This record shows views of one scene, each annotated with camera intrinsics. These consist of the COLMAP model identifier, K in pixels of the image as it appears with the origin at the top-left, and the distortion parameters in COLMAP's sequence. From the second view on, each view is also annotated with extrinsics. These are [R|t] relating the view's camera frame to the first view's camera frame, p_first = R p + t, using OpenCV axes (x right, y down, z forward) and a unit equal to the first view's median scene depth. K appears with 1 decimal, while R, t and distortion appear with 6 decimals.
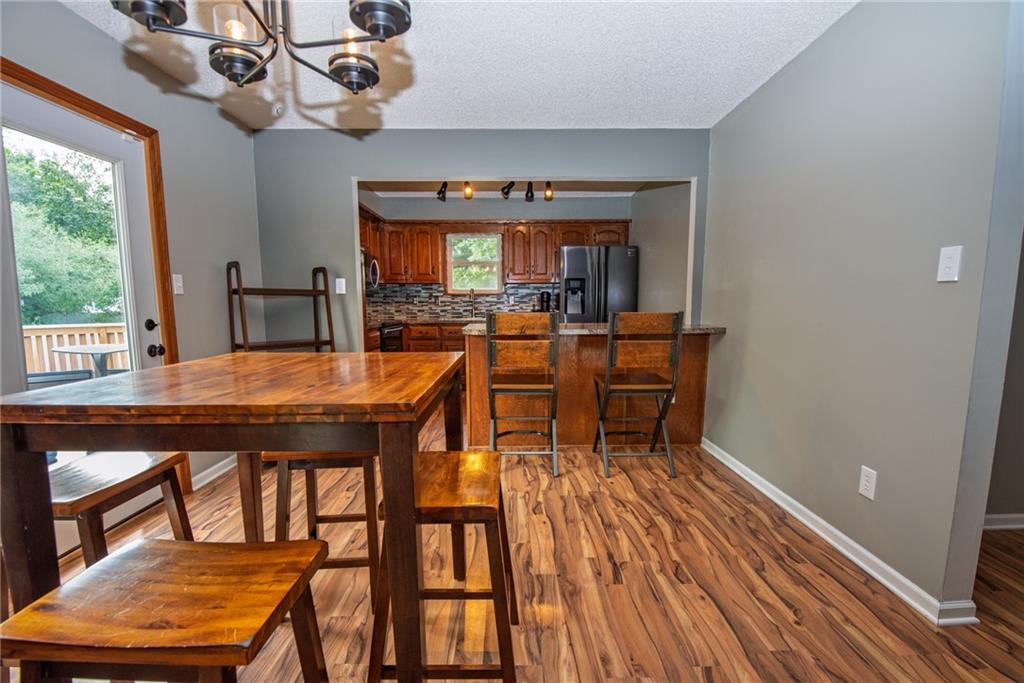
lens RADIAL K [[462.7, 0, 518.2], [0, 462.7, 350.5], [0, 0, 1]] dist [0.015344, -0.019445]
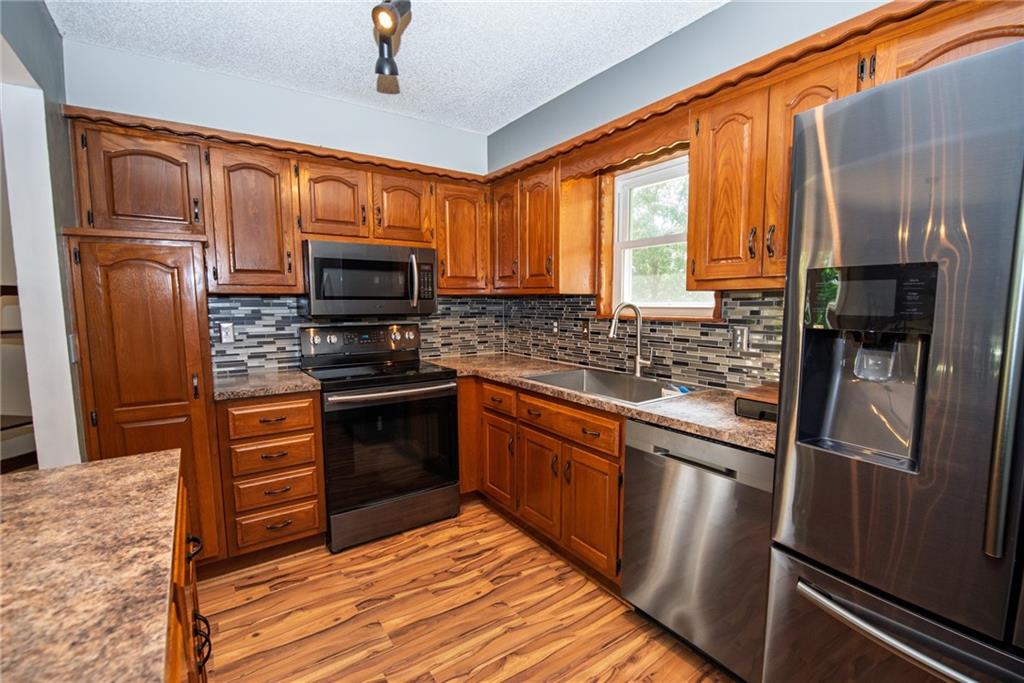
lens RADIAL K [[459.6, 0, 511.1], [0, 459.6, 346.0], [0, 0, 1]] dist [-0.000423, -0.000071]
pose [[0.545830, 0.084472, -0.833627, 0.189101], [-0.087517, 0.995211, 0.043542, -0.114934], [0.833313, 0.049190, 0.550608, 0.751227]]
